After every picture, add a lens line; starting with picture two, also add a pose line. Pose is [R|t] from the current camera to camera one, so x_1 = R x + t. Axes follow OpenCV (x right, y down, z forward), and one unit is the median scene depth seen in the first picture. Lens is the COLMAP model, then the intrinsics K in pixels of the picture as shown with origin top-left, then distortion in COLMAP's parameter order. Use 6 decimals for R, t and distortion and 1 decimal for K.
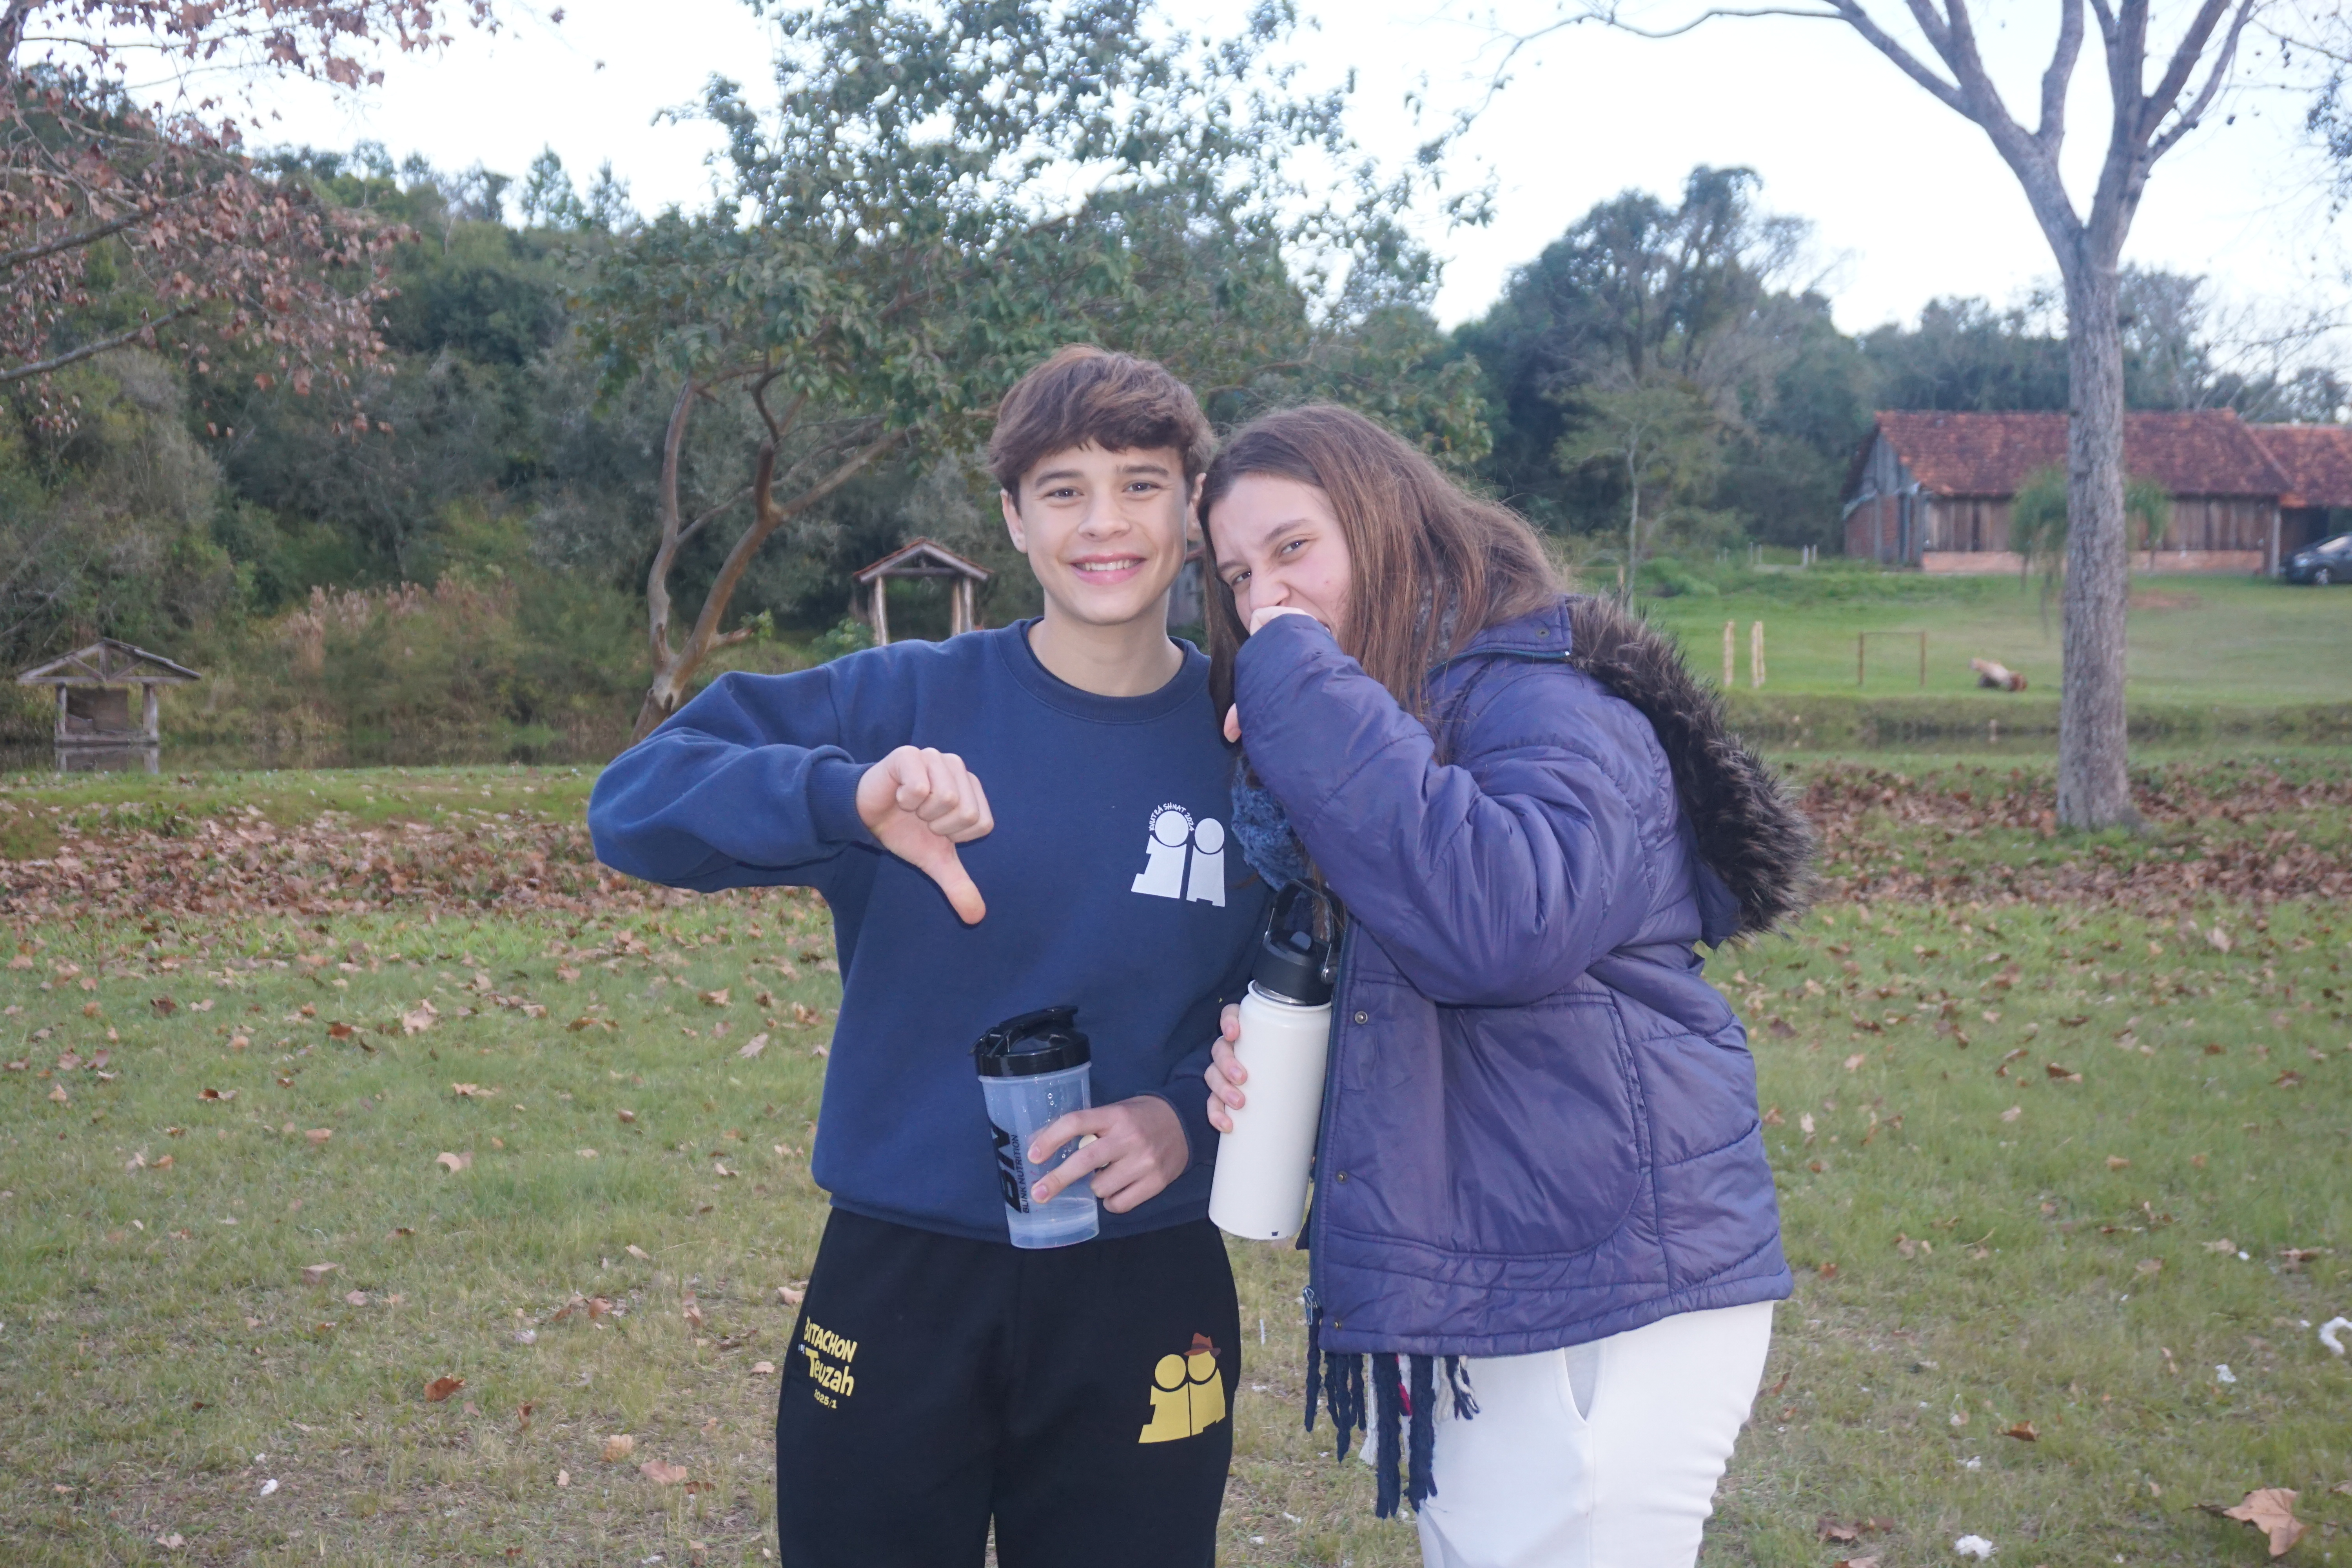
lens RADIAL K [[2648.4, 0, 1161.5], [0, 2648.4, 801.7], [0, 0, 1]] dist [0.089126, 0.000000]
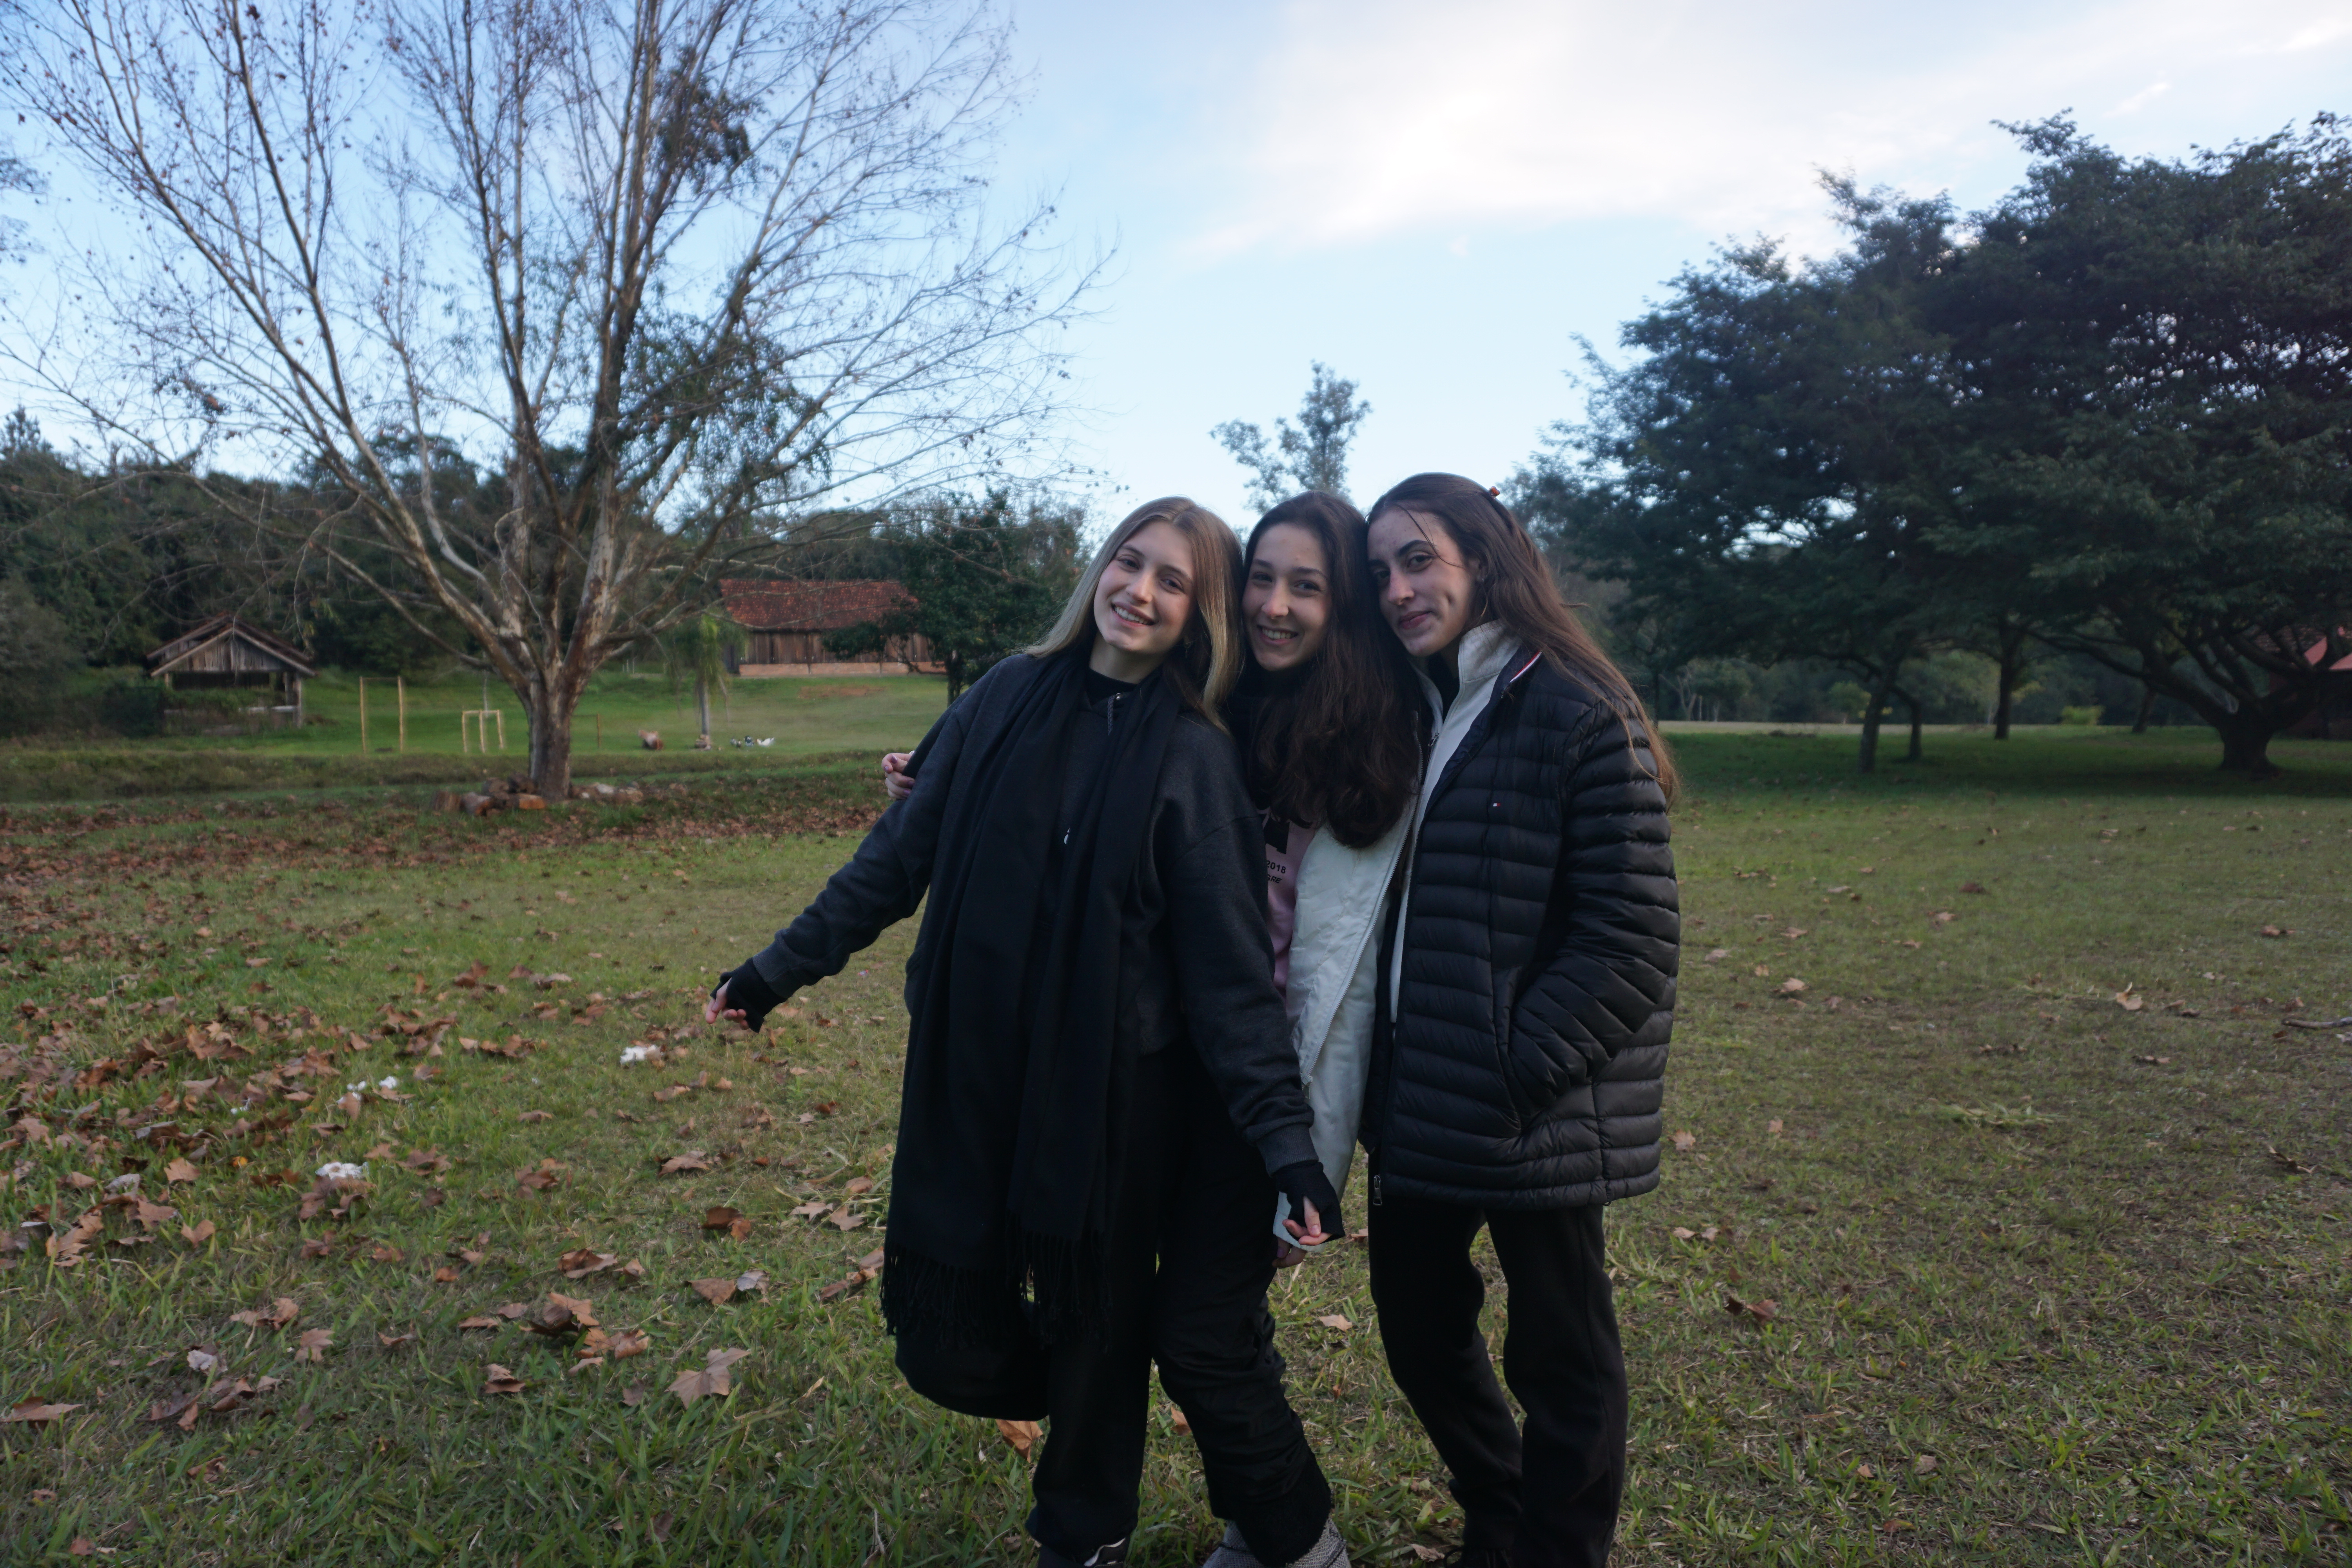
lens RADIAL K [[1604.4, 0, 1158.9], [0, 1604.4, 796.8], [0, 0, 1]] dist [-0.021625, 0.038443]
pose [[0.948348, -0.040280, 0.314665, 0.216148], [0.044222, 0.999007, -0.005394, 0.004376], [-0.314135, 0.019030, 0.949188, -0.016695]]
